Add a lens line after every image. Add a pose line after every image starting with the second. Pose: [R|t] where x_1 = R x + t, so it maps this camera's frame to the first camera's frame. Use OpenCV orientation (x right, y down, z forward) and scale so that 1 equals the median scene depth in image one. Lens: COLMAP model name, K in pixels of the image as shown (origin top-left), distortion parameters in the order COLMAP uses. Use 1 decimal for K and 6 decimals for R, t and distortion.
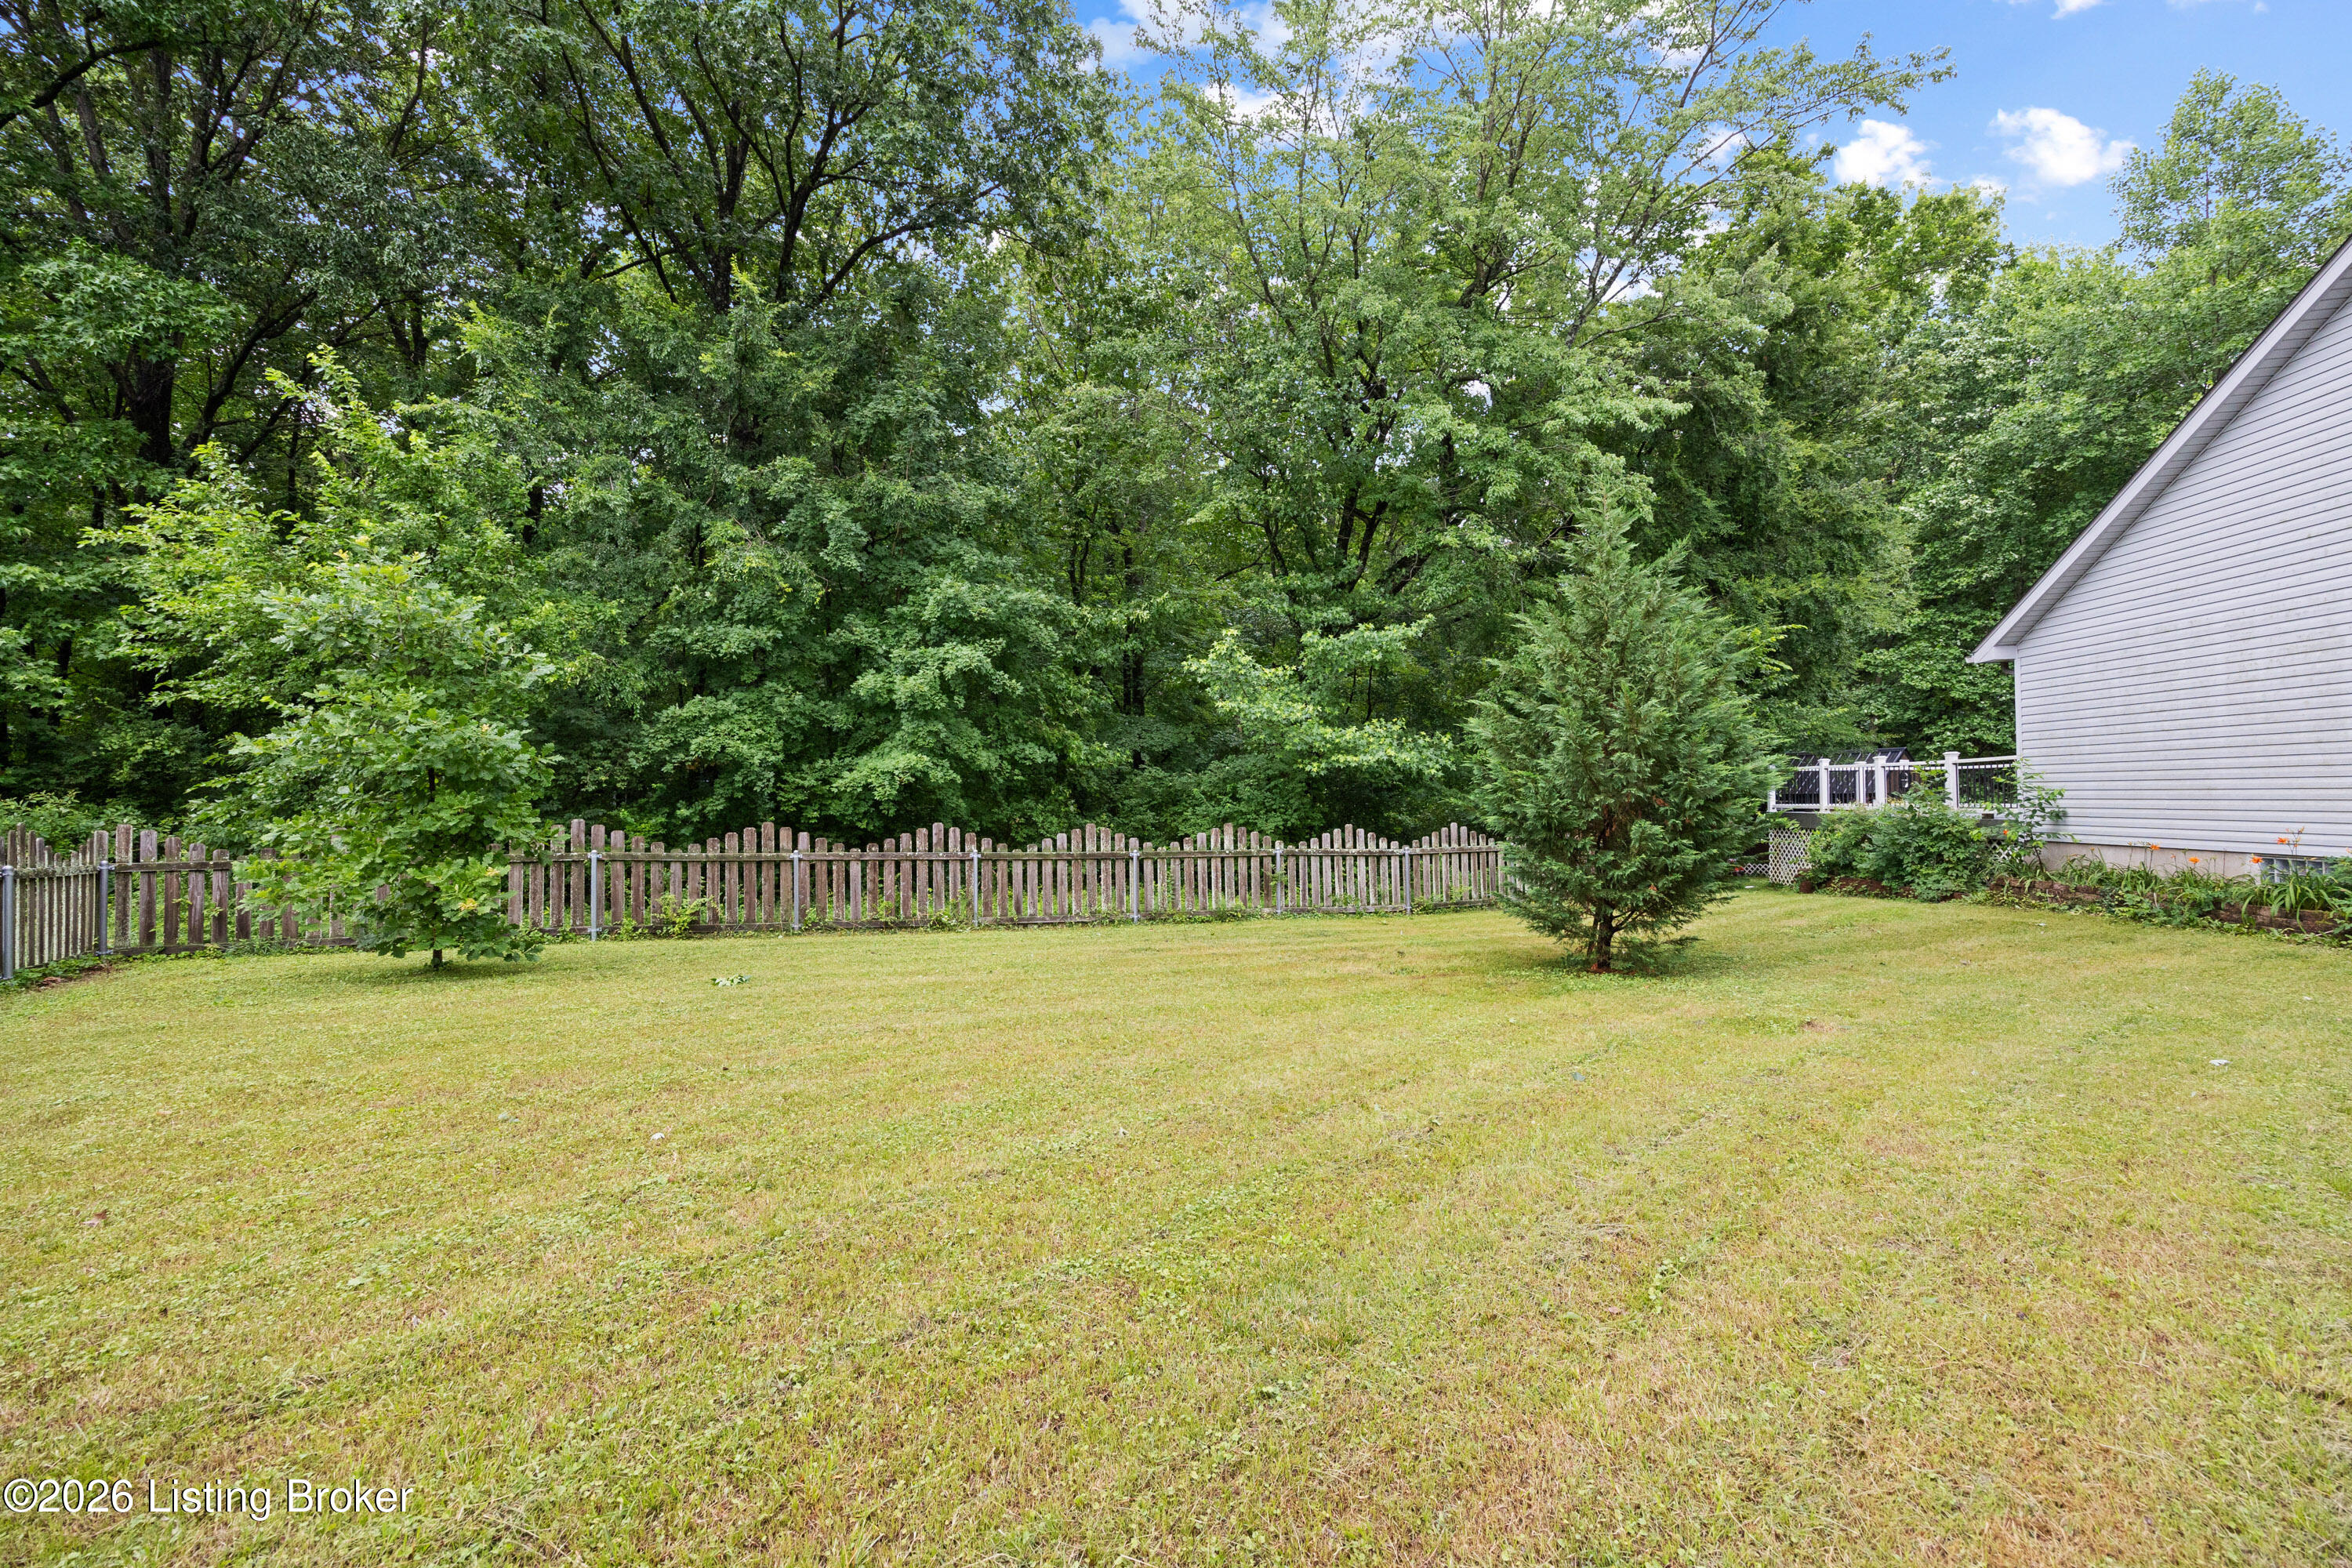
lens RADIAL K [[912.4, 0, 1173.7], [0, 912.4, 786.7], [0, 0, 1]] dist [-0.009128, -0.000082]
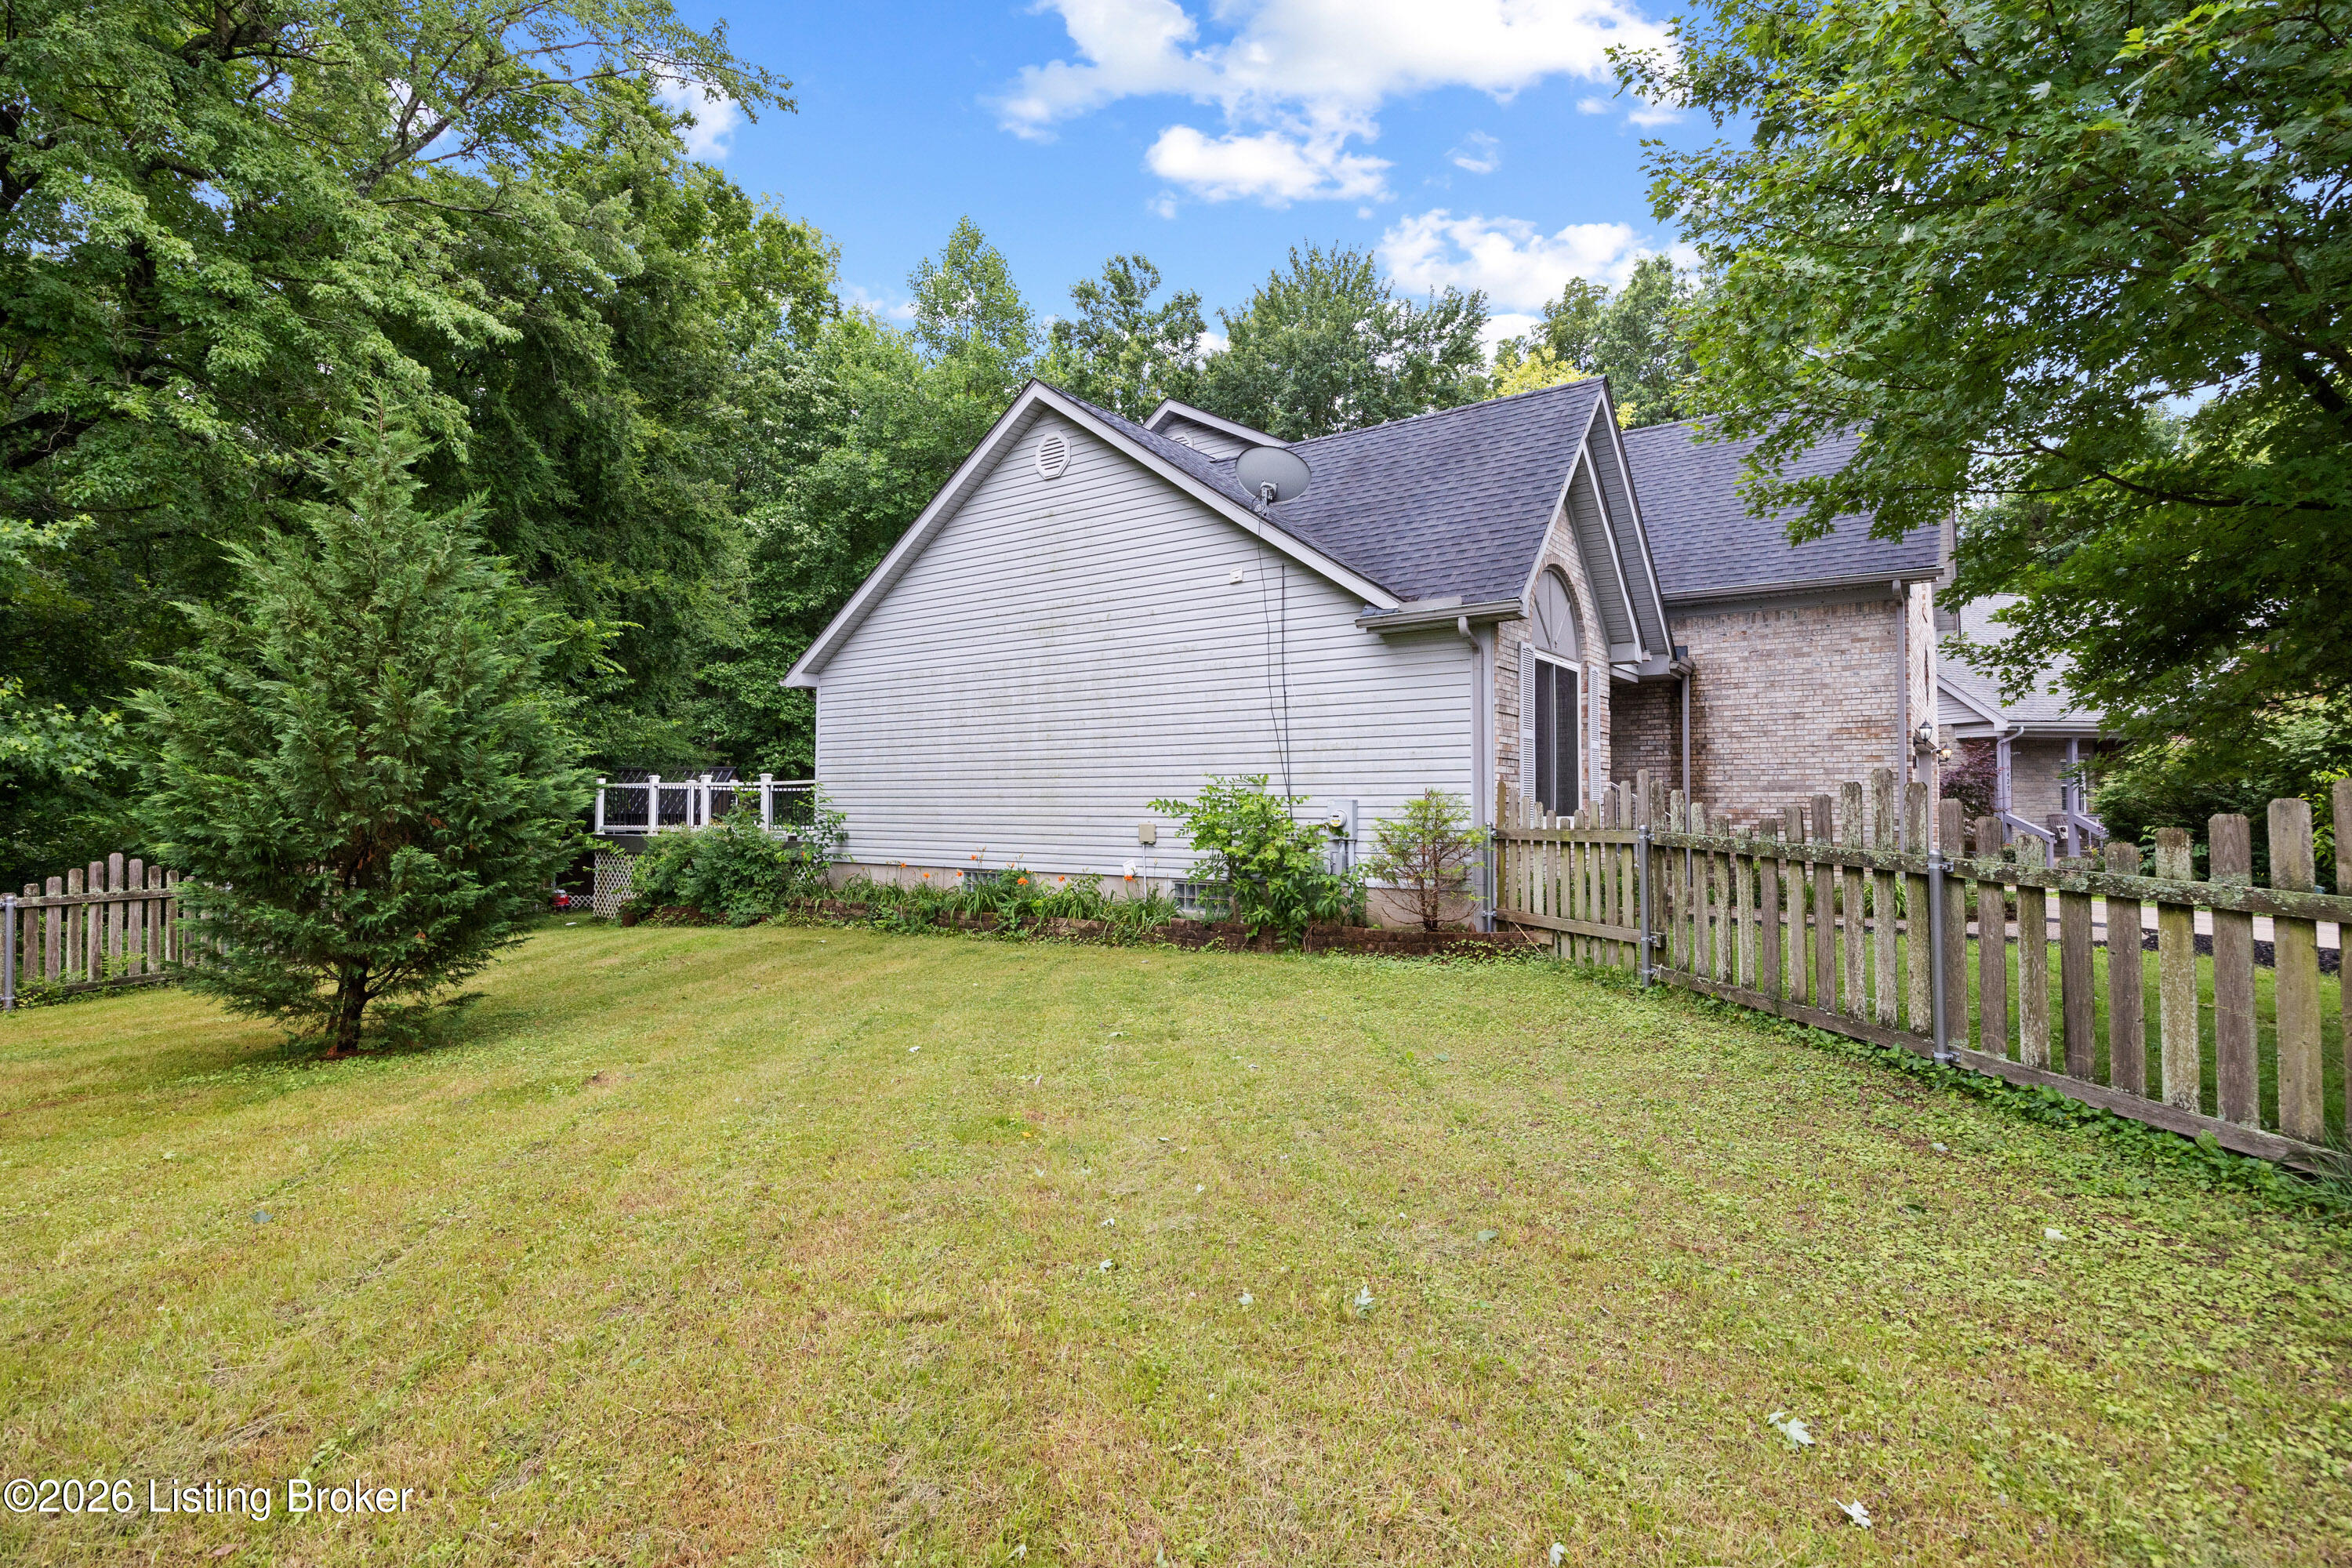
lens RADIAL K [[1133.0, 0, 1168.7], [0, 1133.0, 777.5], [0, 0, 1]] dist [-0.019993, -0.000383]
pose [[0.512672, 0.039027, 0.857697, 0.022302], [-0.019596, 0.999238, -0.033754, -0.001066], [-0.858361, 0.000497, 0.513046, -0.013884]]
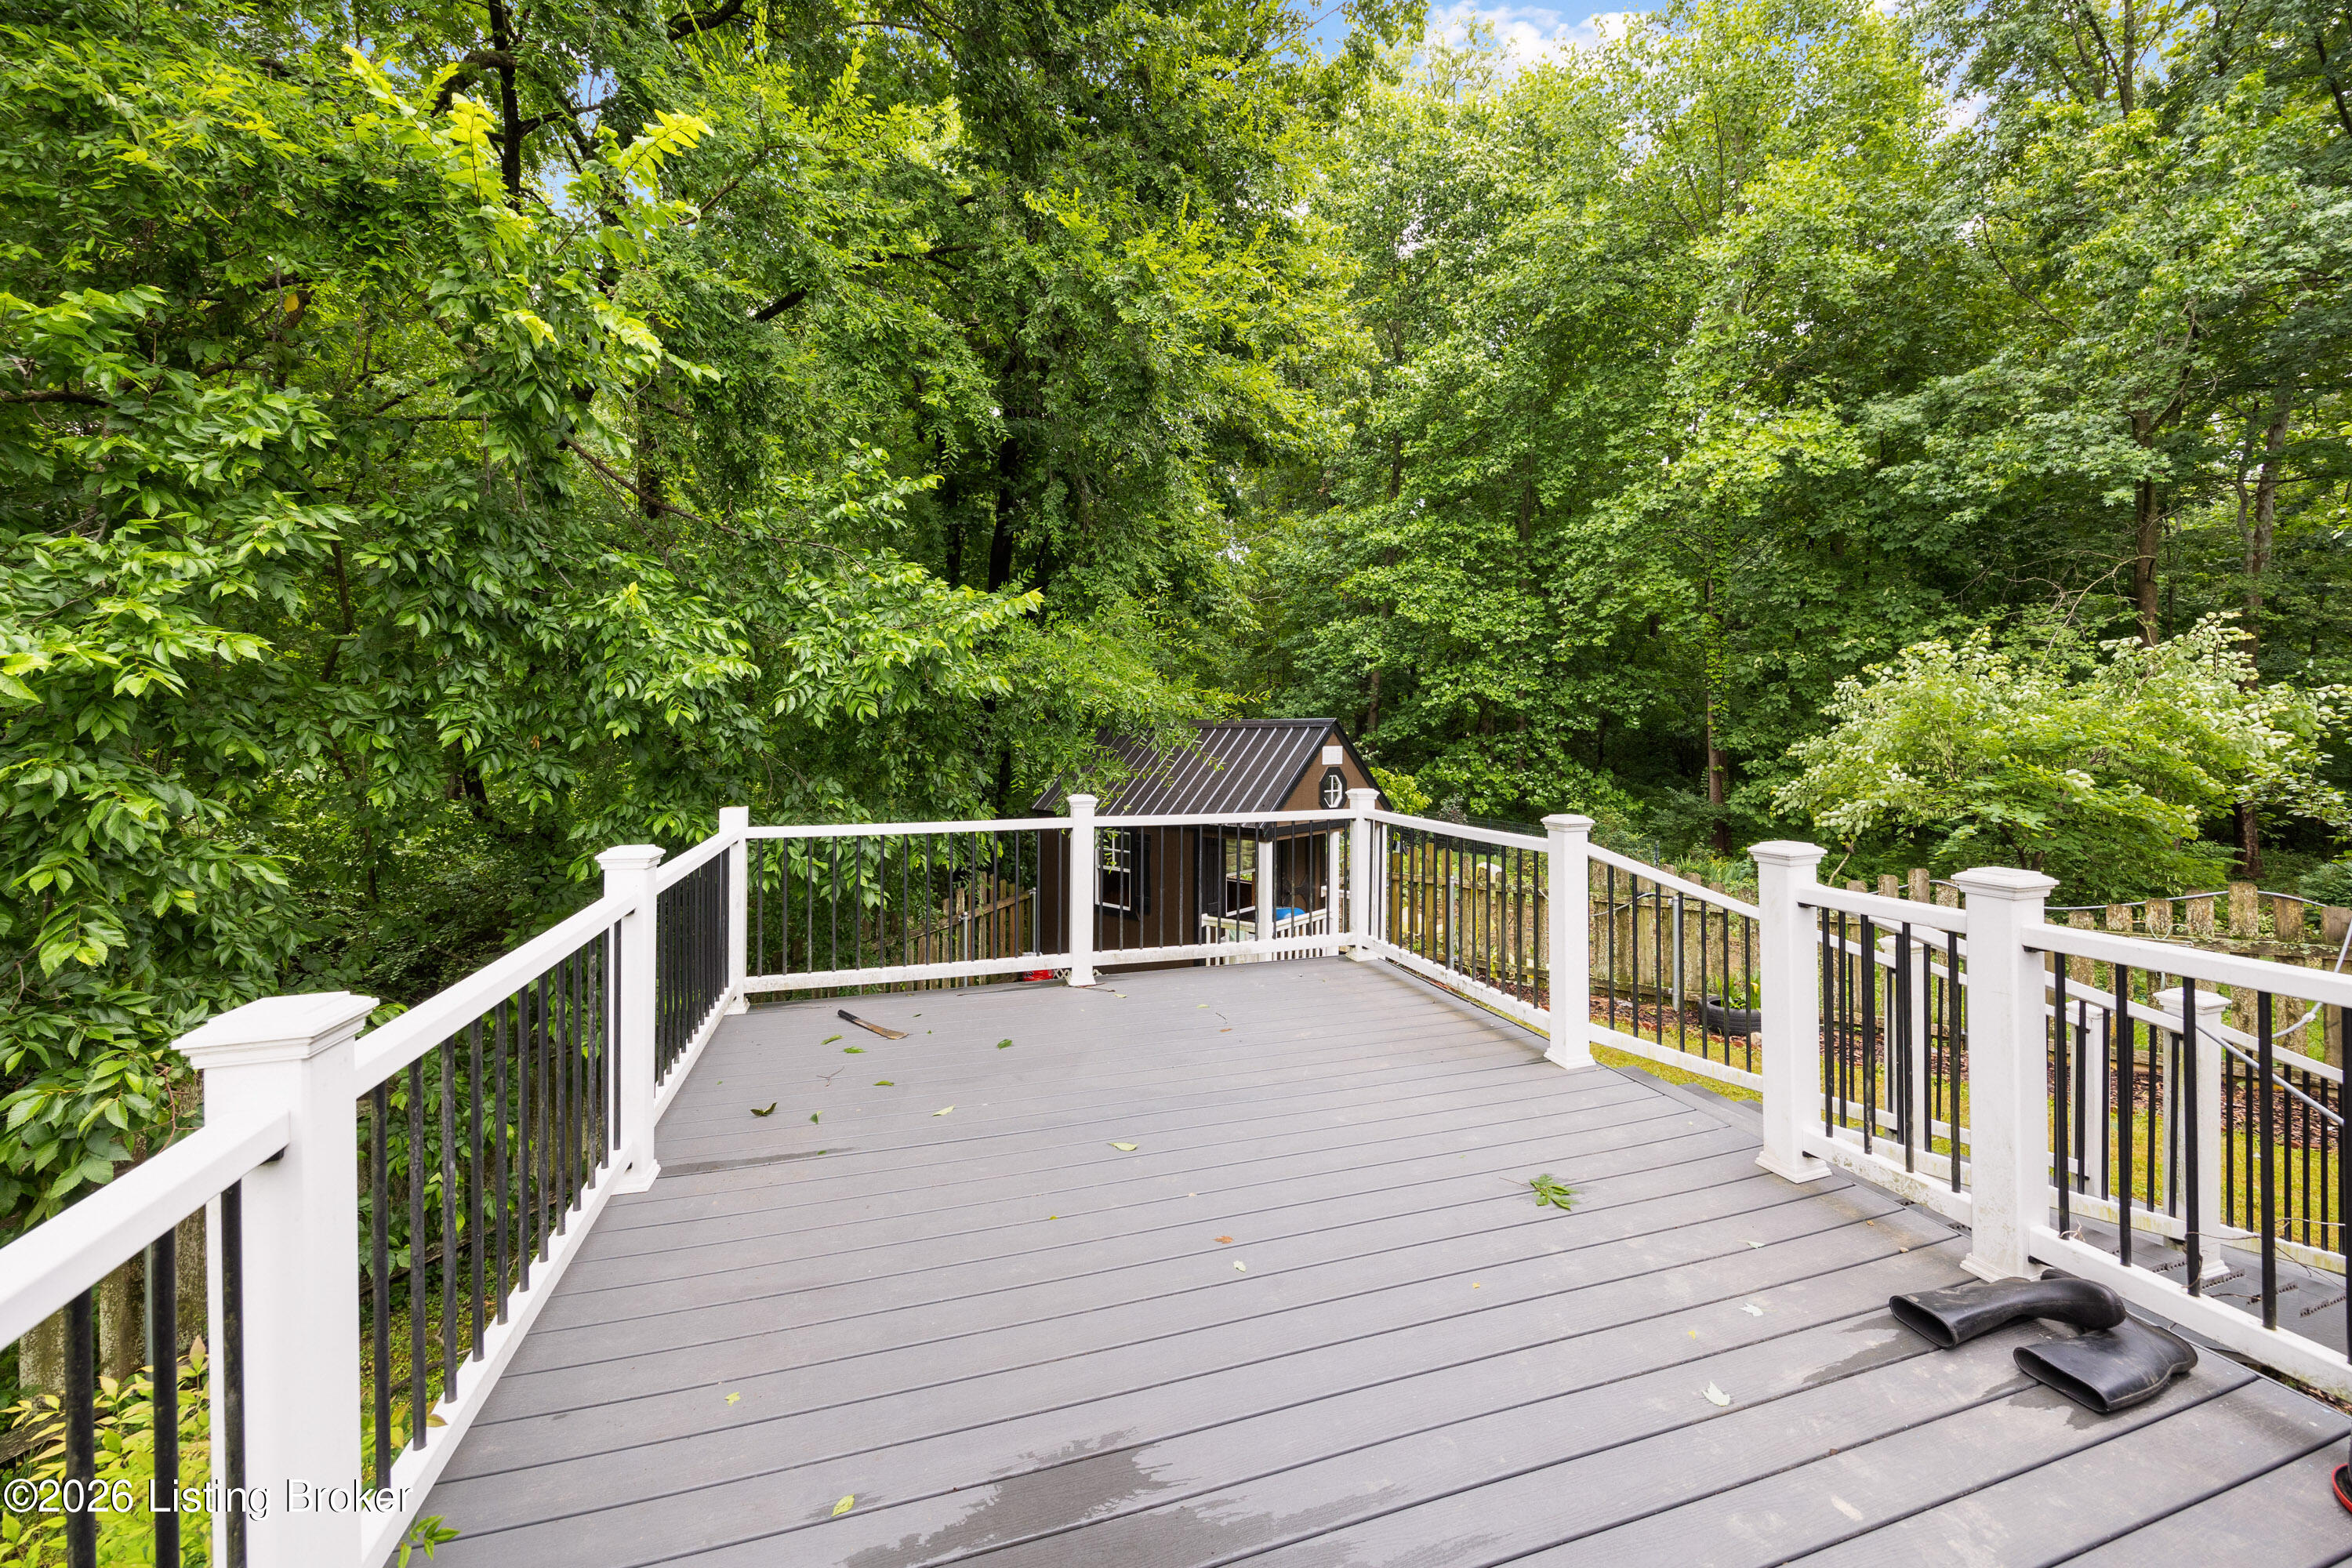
lens RADIAL K [[914.6, 0, 1178.9], [0, 914.6, 728.5], [0, 0, 1]] dist [0.001263, -0.000007]
pose [[0.923708, -0.001241, 0.383095, 0.737491], [-0.007541, 0.999742, 0.021420, -0.075960], [-0.383022, -0.022675, 0.923461, 0.795398]]
